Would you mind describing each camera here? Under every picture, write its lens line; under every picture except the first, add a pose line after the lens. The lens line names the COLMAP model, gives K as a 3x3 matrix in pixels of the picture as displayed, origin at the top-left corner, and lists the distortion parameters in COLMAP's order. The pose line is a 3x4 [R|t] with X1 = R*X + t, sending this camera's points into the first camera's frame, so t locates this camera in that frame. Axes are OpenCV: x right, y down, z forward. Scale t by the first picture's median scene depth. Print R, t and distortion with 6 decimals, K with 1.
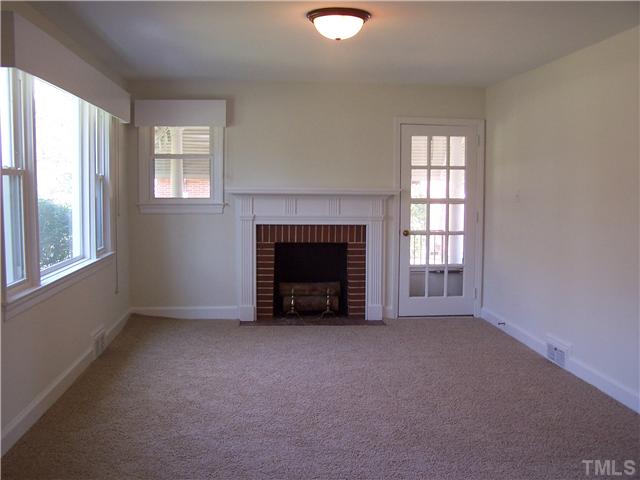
lens RADIAL K [[725.6, 0, 317.5], [0, 725.6, 242.3], [0, 0, 1]] dist [-0.197831, 0.379982]
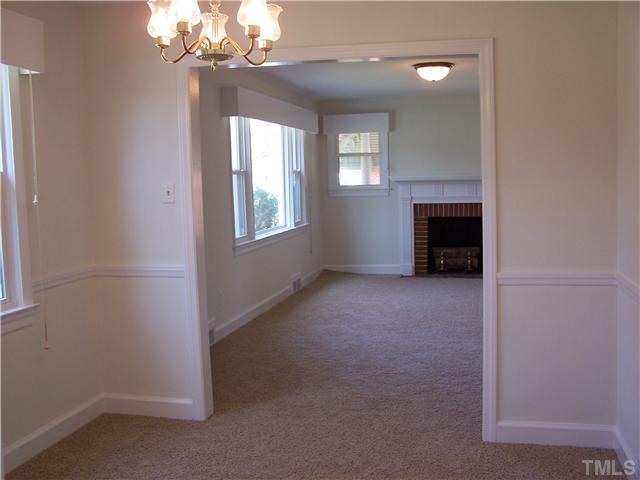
lens RADIAL K [[725.6, 0, 317.5], [0, 725.6, 242.3], [0, 0, 1]] dist [-0.197831, 0.379982]
pose [[0.951889, -0.003335, -0.306426, 0.155724], [0.008959, 0.999816, 0.016950, 0.022734], [0.306313, -0.018879, 0.951744, -0.331440]]
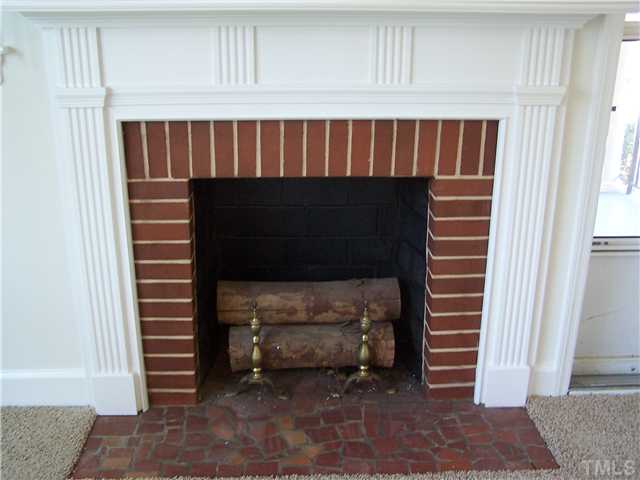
lens RADIAL K [[725.6, 0, 317.5], [0, 725.6, 242.3], [0, 0, 1]] dist [-0.197831, 0.379982]
pose [[0.999735, 0.006072, -0.022214, 0.000487], [0.000321, 0.960847, 0.277078, -0.056589], [0.023027, -0.277012, 0.960591, 0.712335]]
